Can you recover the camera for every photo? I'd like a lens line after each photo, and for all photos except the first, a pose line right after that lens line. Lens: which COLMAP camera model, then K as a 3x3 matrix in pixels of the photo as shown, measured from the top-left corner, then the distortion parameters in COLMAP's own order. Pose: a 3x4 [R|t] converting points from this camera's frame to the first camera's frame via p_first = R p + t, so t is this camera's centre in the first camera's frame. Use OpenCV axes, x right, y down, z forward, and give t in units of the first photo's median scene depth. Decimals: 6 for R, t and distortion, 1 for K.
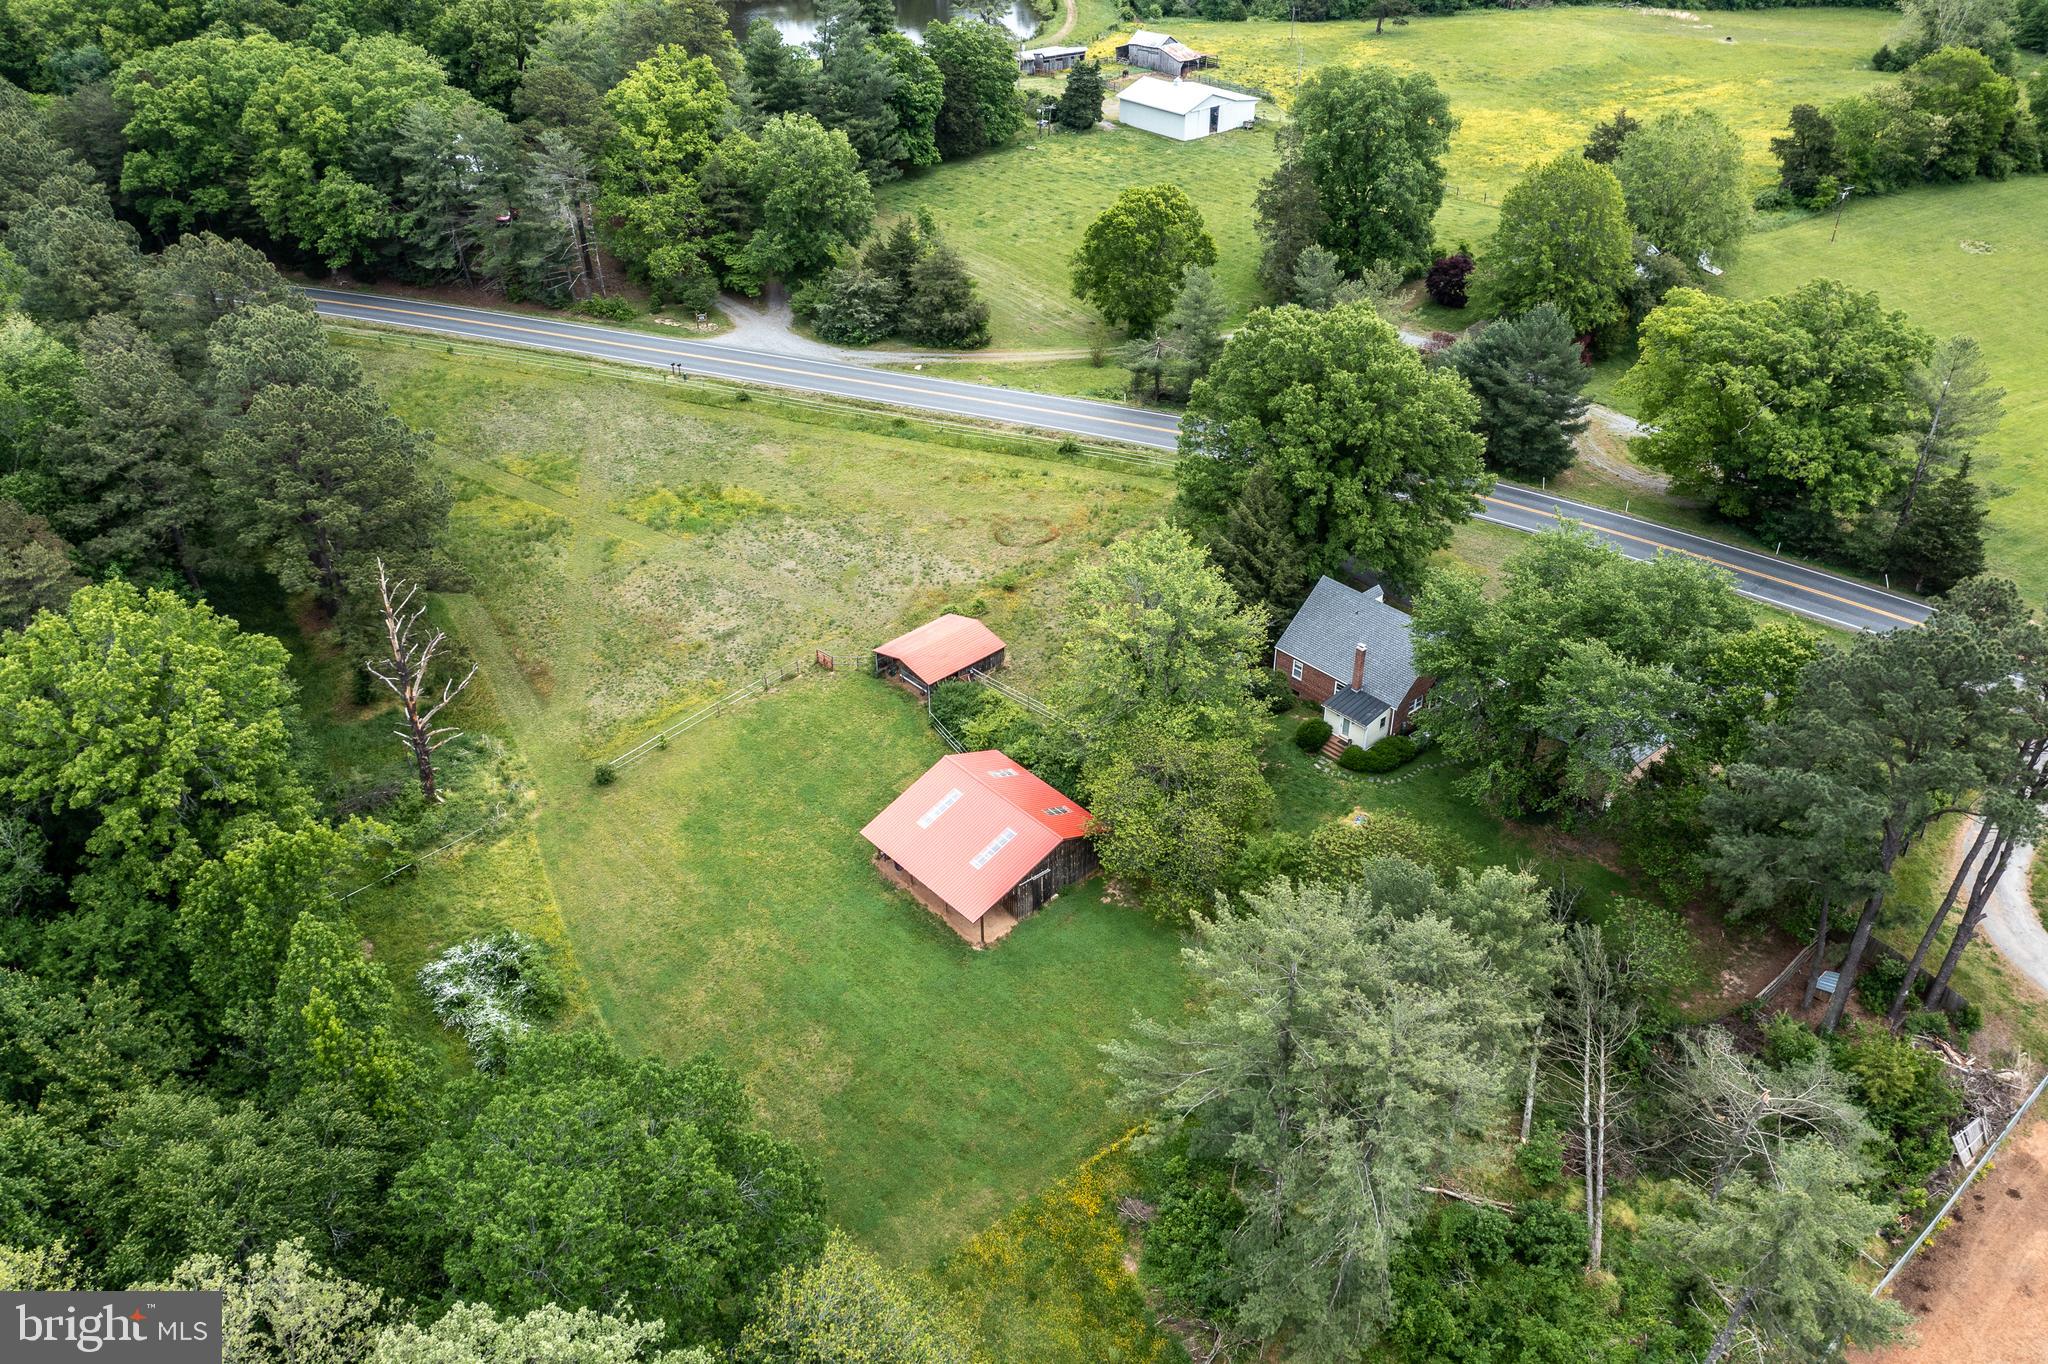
lens RADIAL K [[1655.4, 0, 1020.6], [0, 1655.4, 672.4], [0, 0, 1]] dist [-0.009961, 0.011689]
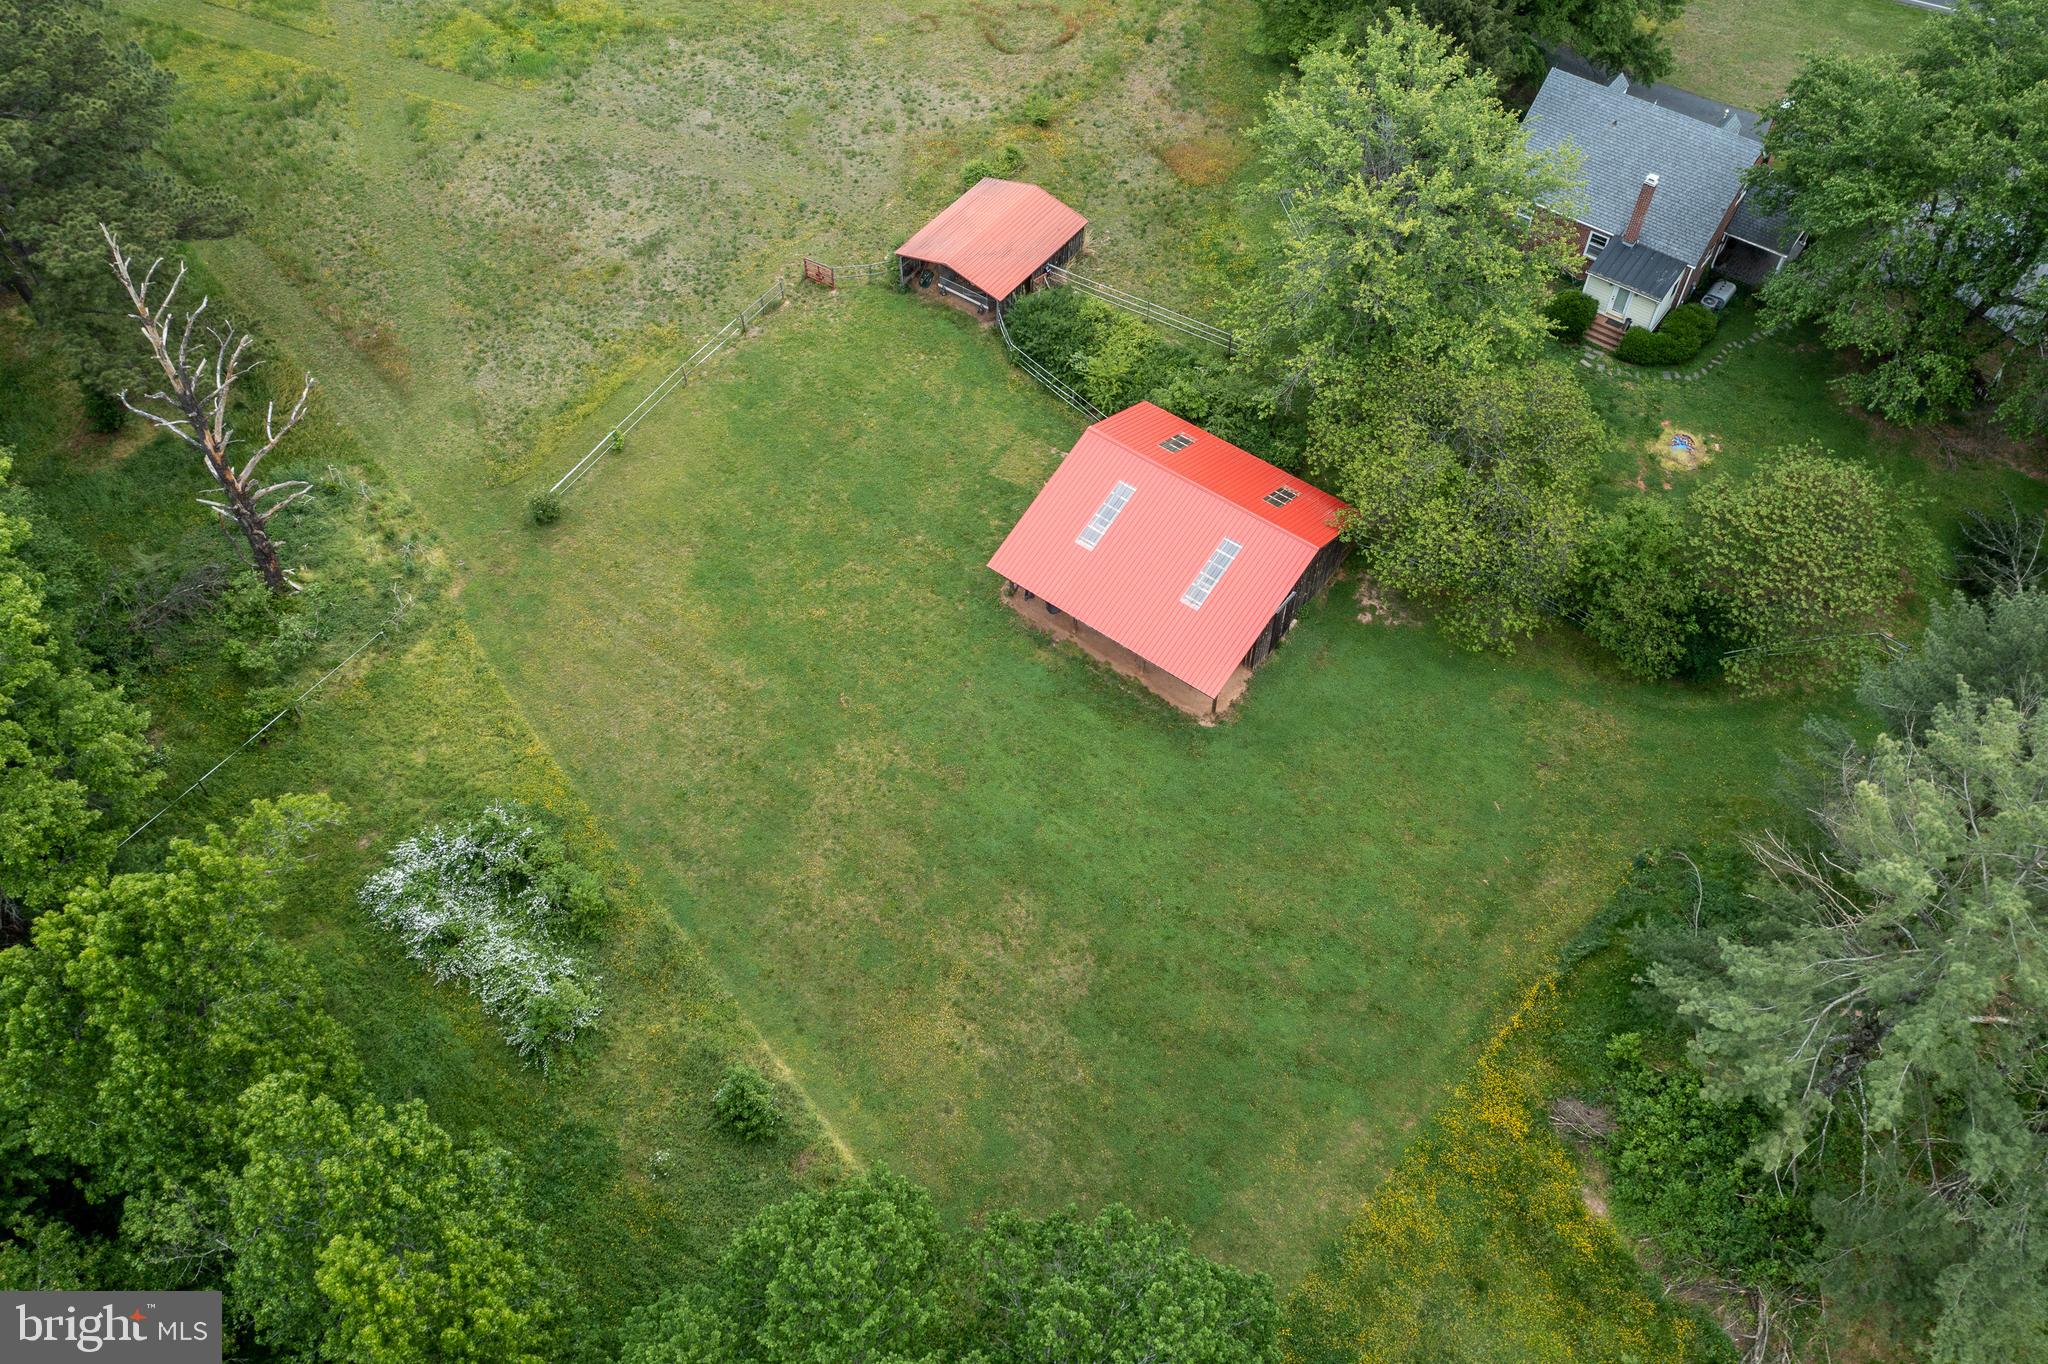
lens RADIAL K [[1655.4, 0, 1031.4], [0, 1655.4, 684.3], [0, 0, 1]] dist [-0.009961, 0.011689]
pose [[0.979714, -0.151298, 0.131410, -0.167348], [0.100889, 0.938960, 0.328901, -0.071414], [-0.173151, -0.308971, 0.935177, 0.352870]]
